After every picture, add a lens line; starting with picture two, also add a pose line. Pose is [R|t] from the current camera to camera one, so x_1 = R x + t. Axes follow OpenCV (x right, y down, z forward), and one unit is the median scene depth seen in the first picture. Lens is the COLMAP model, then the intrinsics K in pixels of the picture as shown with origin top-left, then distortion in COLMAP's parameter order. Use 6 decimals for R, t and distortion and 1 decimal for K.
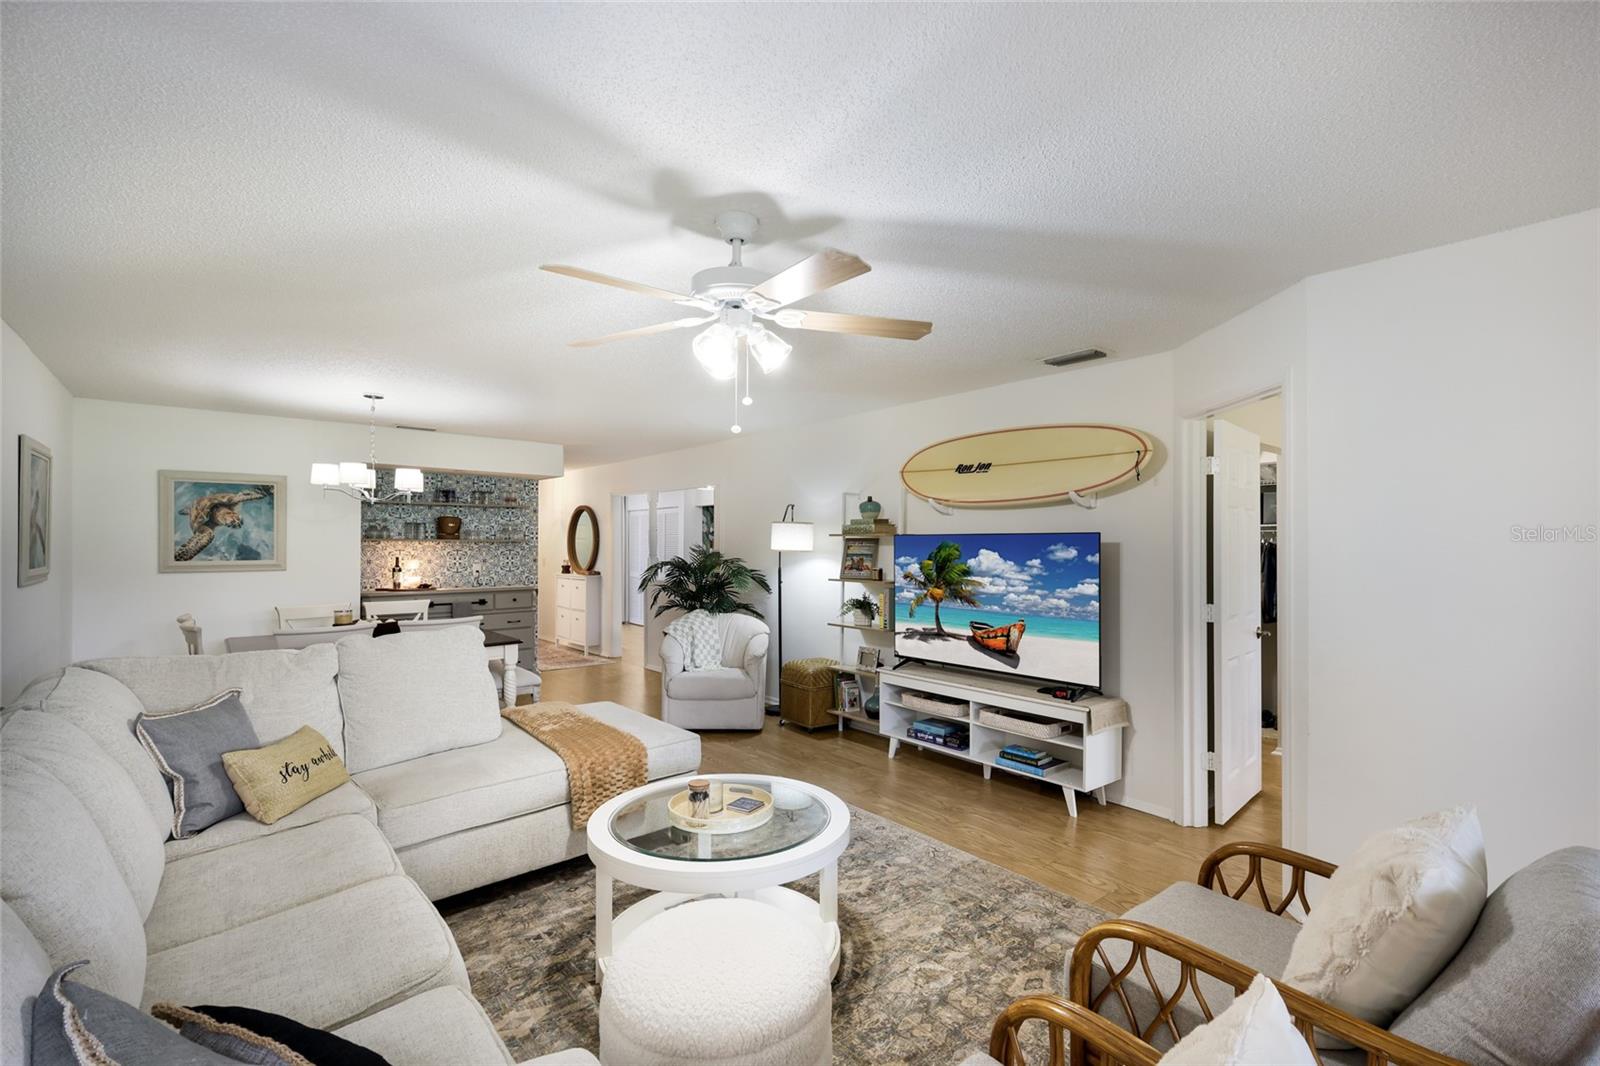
lens RADIAL K [[717.9, 0, 801.7], [0, 717.9, 539.4], [0, 0, 1]] dist [0.006178, -0.000090]
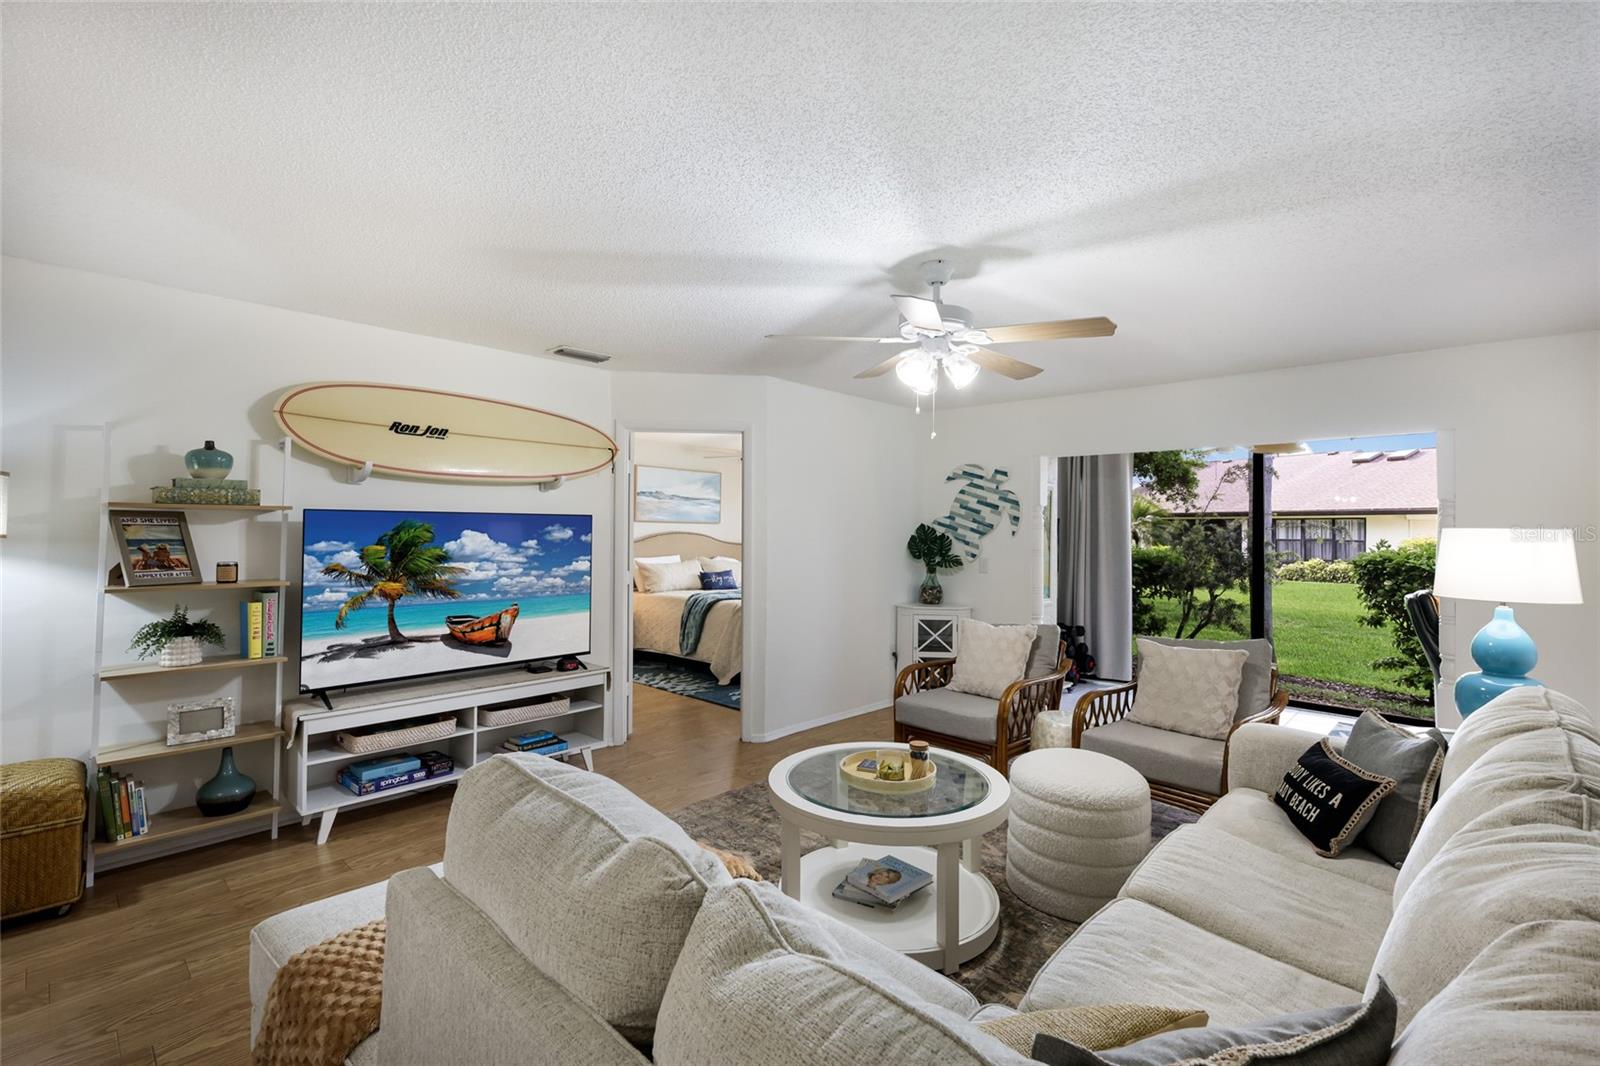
lens RADIAL K [[718.2, 0, 802.2], [0, 718.2, 519.3], [0, 0, 1]] dist [0.012948, -0.000163]
pose [[-0.124472, 0.008353, 0.992188, -0.614379], [-0.016503, 0.999809, -0.010488, 0.002837], [-0.992086, -0.017679, -0.124310, 0.659765]]
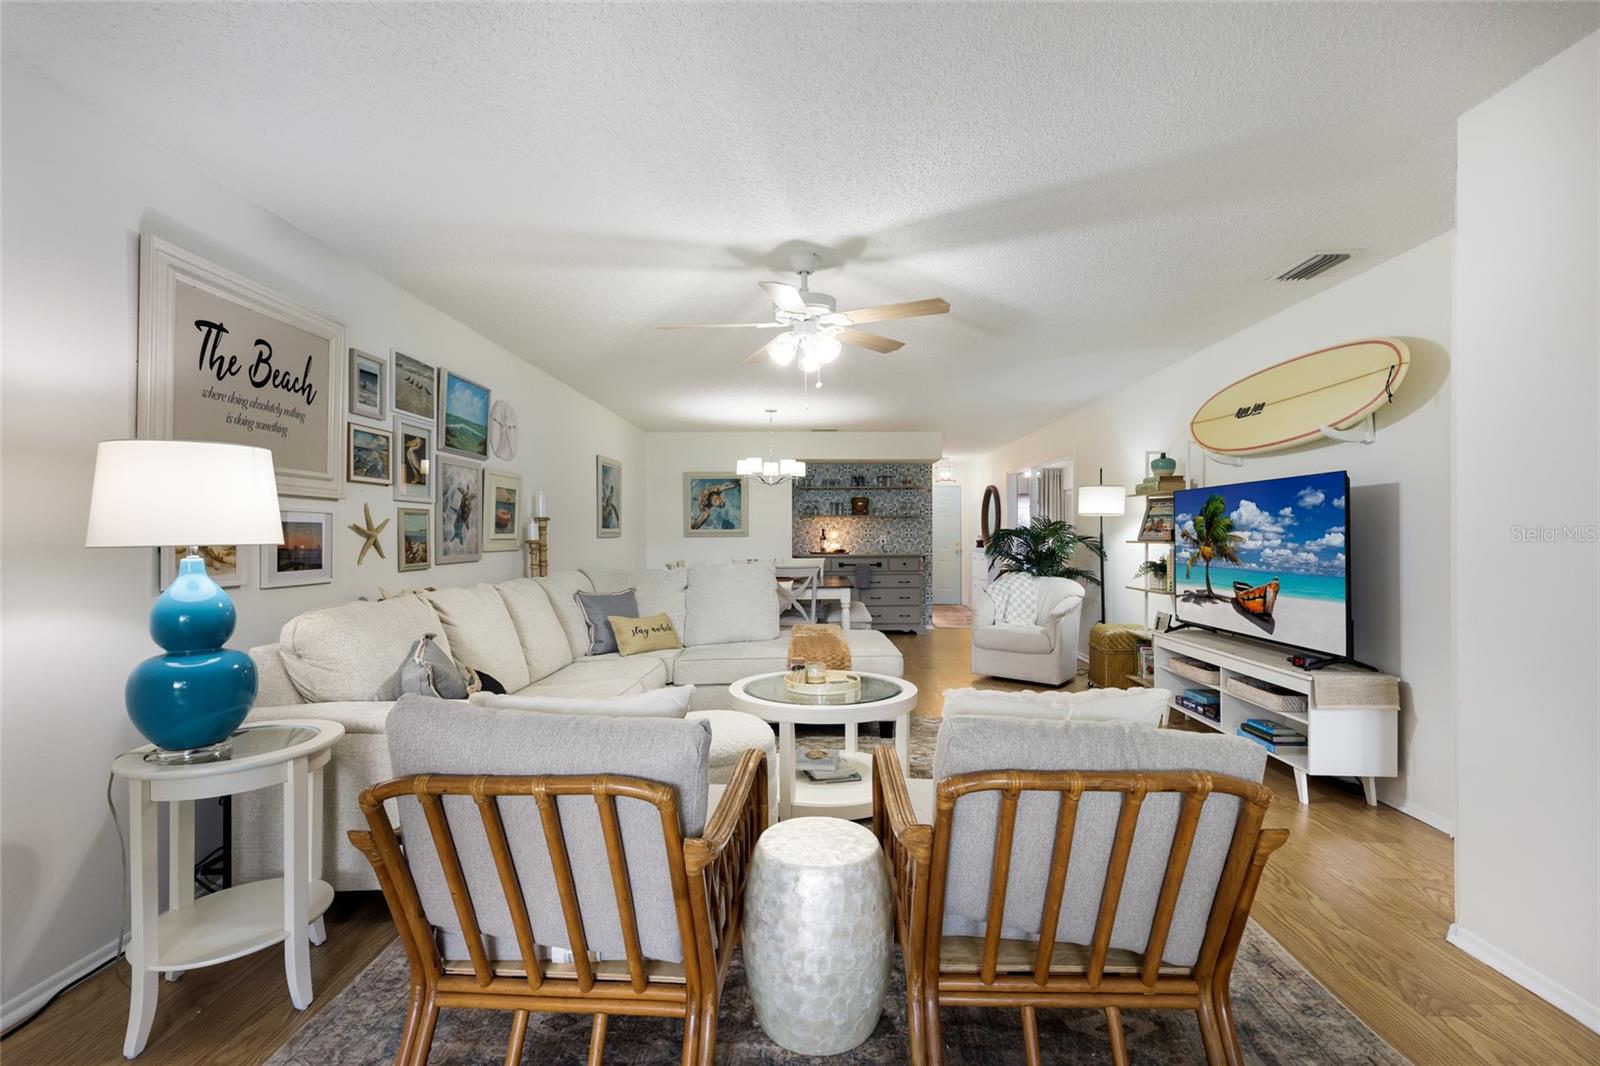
lens RADIAL K [[714.9, 0, 800.0], [0, 714.9, 529.7], [0, 0, 1]] dist [0.011849, 0.000000]
pose [[0.754548, -0.009788, -0.656172, 0.393968], [0.009110, 0.999949, -0.004440, 0.045874], [0.656182, -0.002627, 0.754598, -0.032660]]
